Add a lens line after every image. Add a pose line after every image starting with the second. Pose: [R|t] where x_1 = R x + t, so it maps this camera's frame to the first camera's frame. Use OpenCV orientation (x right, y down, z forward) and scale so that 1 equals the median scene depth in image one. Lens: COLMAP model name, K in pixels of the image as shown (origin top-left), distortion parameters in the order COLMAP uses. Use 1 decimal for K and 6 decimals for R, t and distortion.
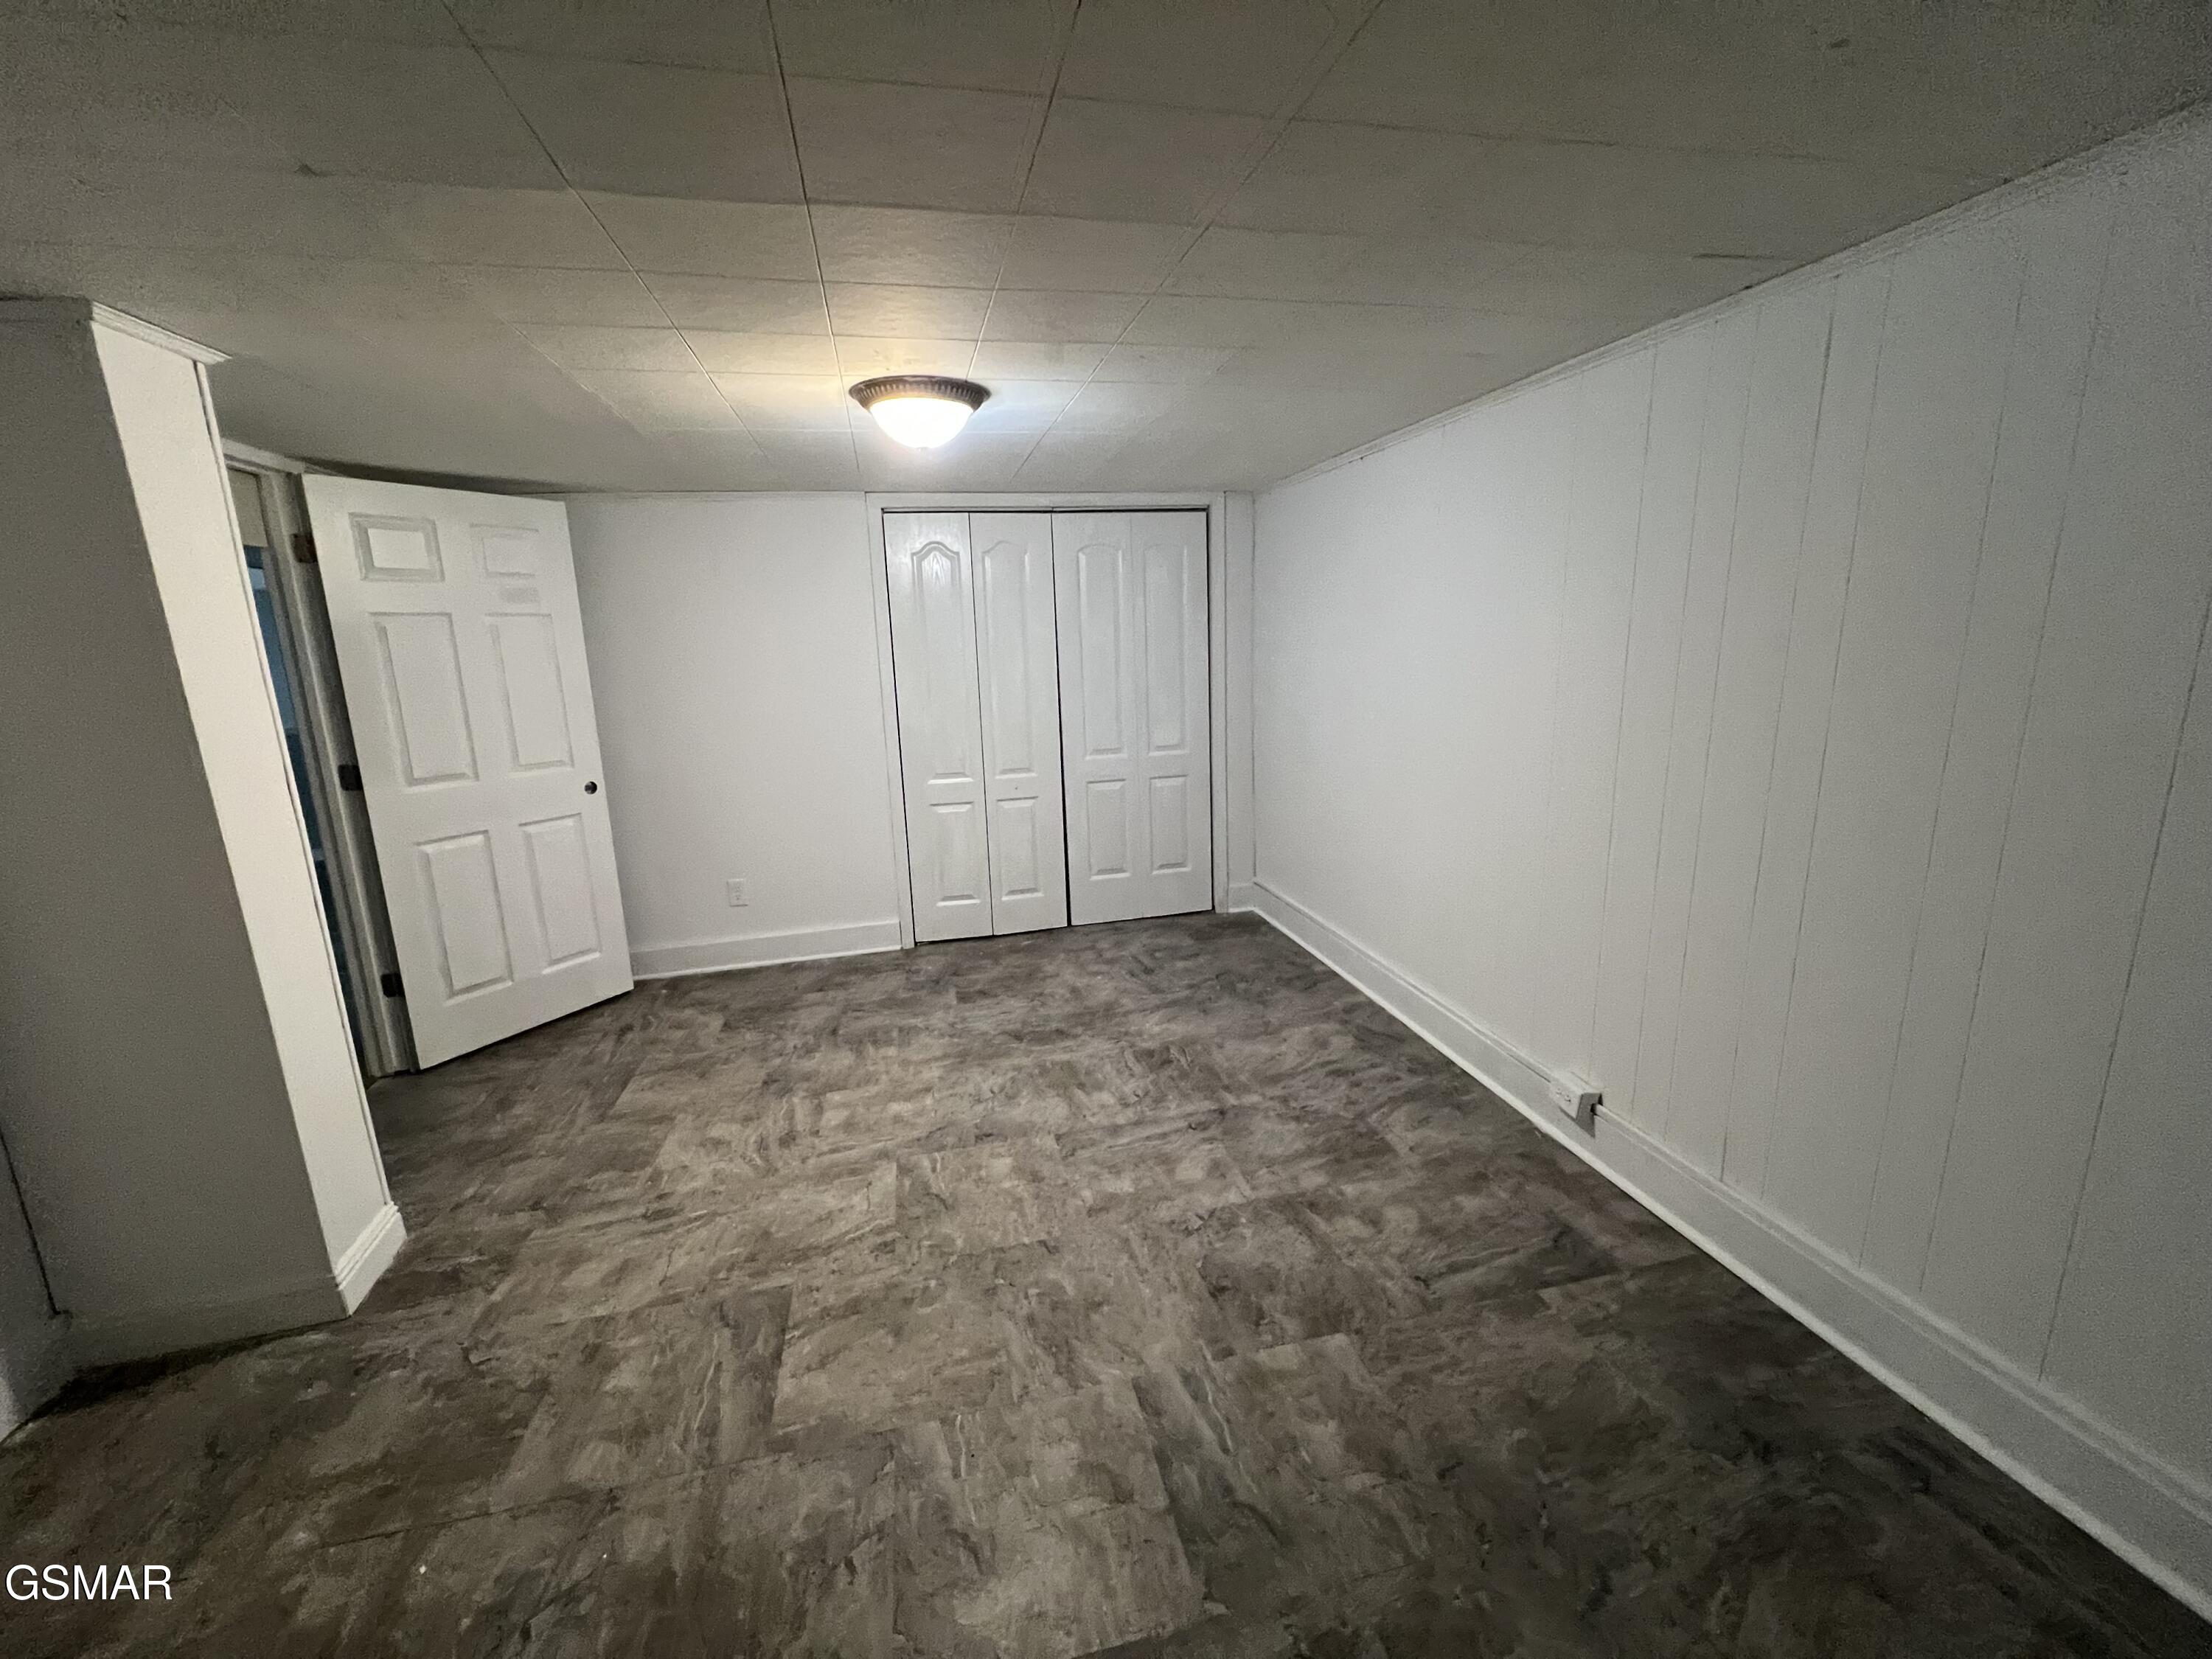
lens RADIAL K [[886.6, 0, 1098.5], [0, 886.6, 823.6], [0, 0, 1]] dist [-0.002150, -0.000022]
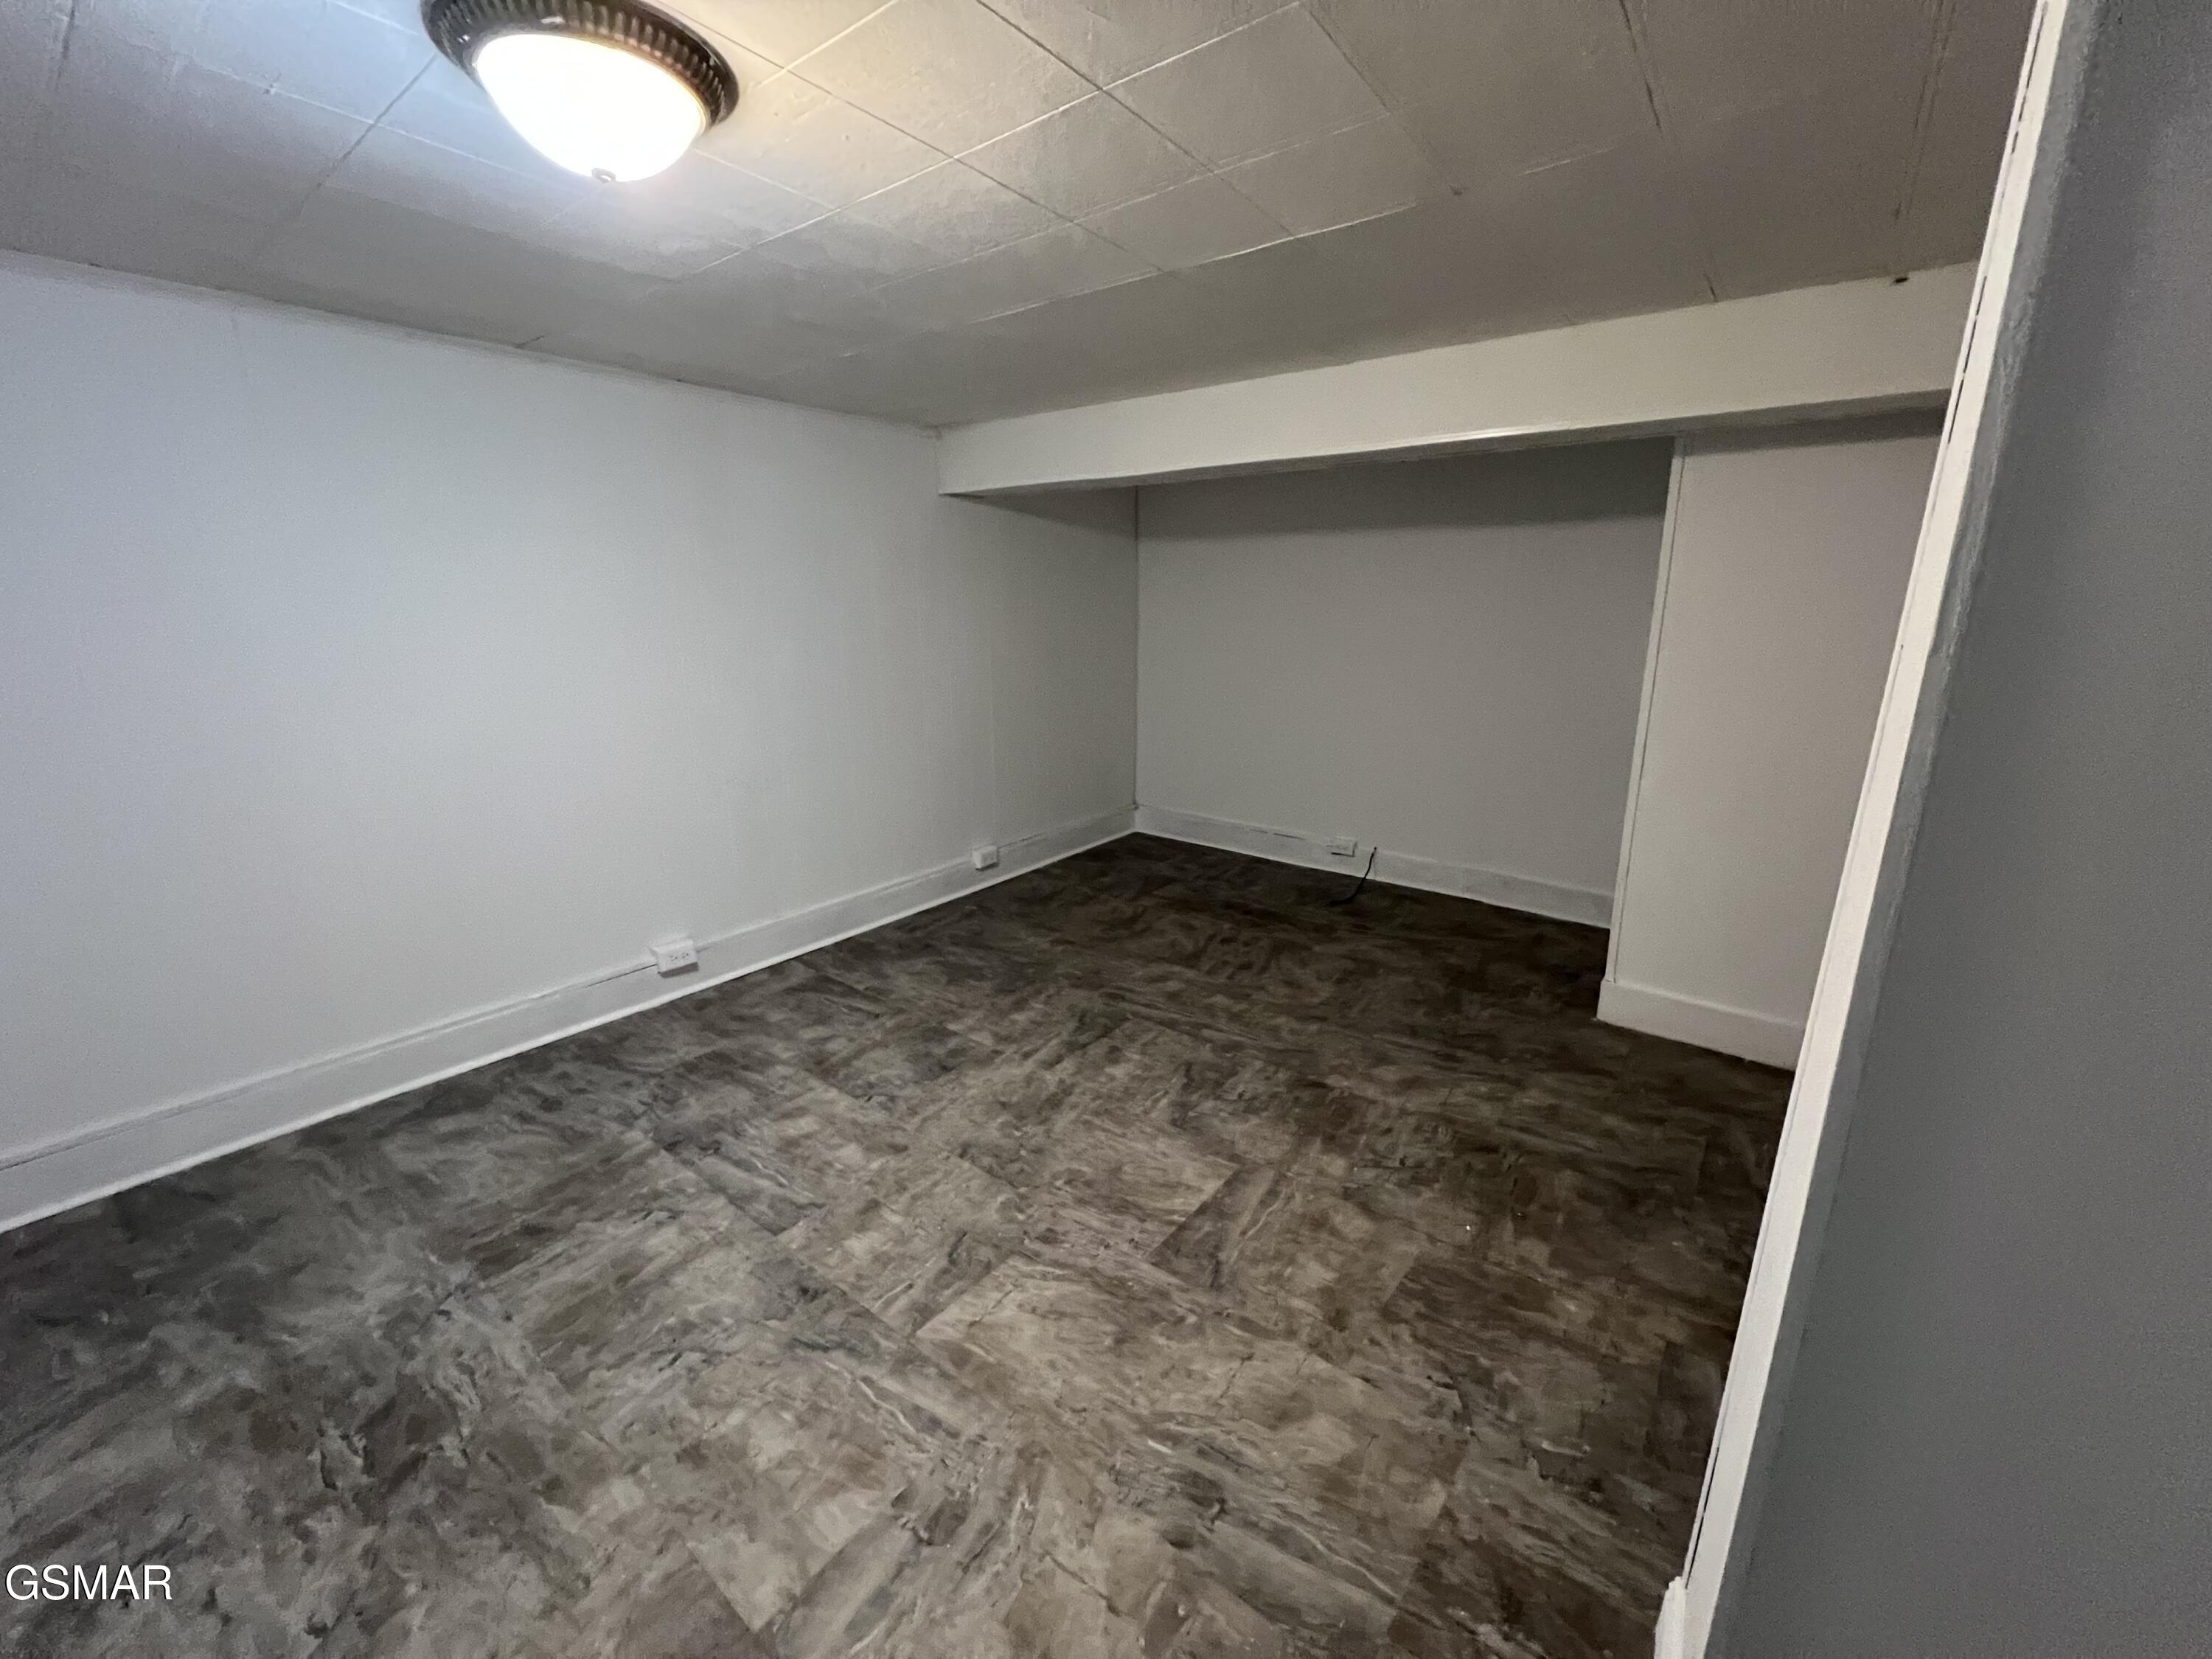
lens RADIAL K [[886.6, 0, 1098.5], [0, 886.6, 823.6], [0, 0, 1]] dist [-0.002150, -0.000022]
pose [[-0.627820, -0.152290, 0.763315, -0.869650], [0.188936, 0.921526, 0.339253, -0.207006], [-0.755080, 0.357208, -0.549779, 1.260854]]
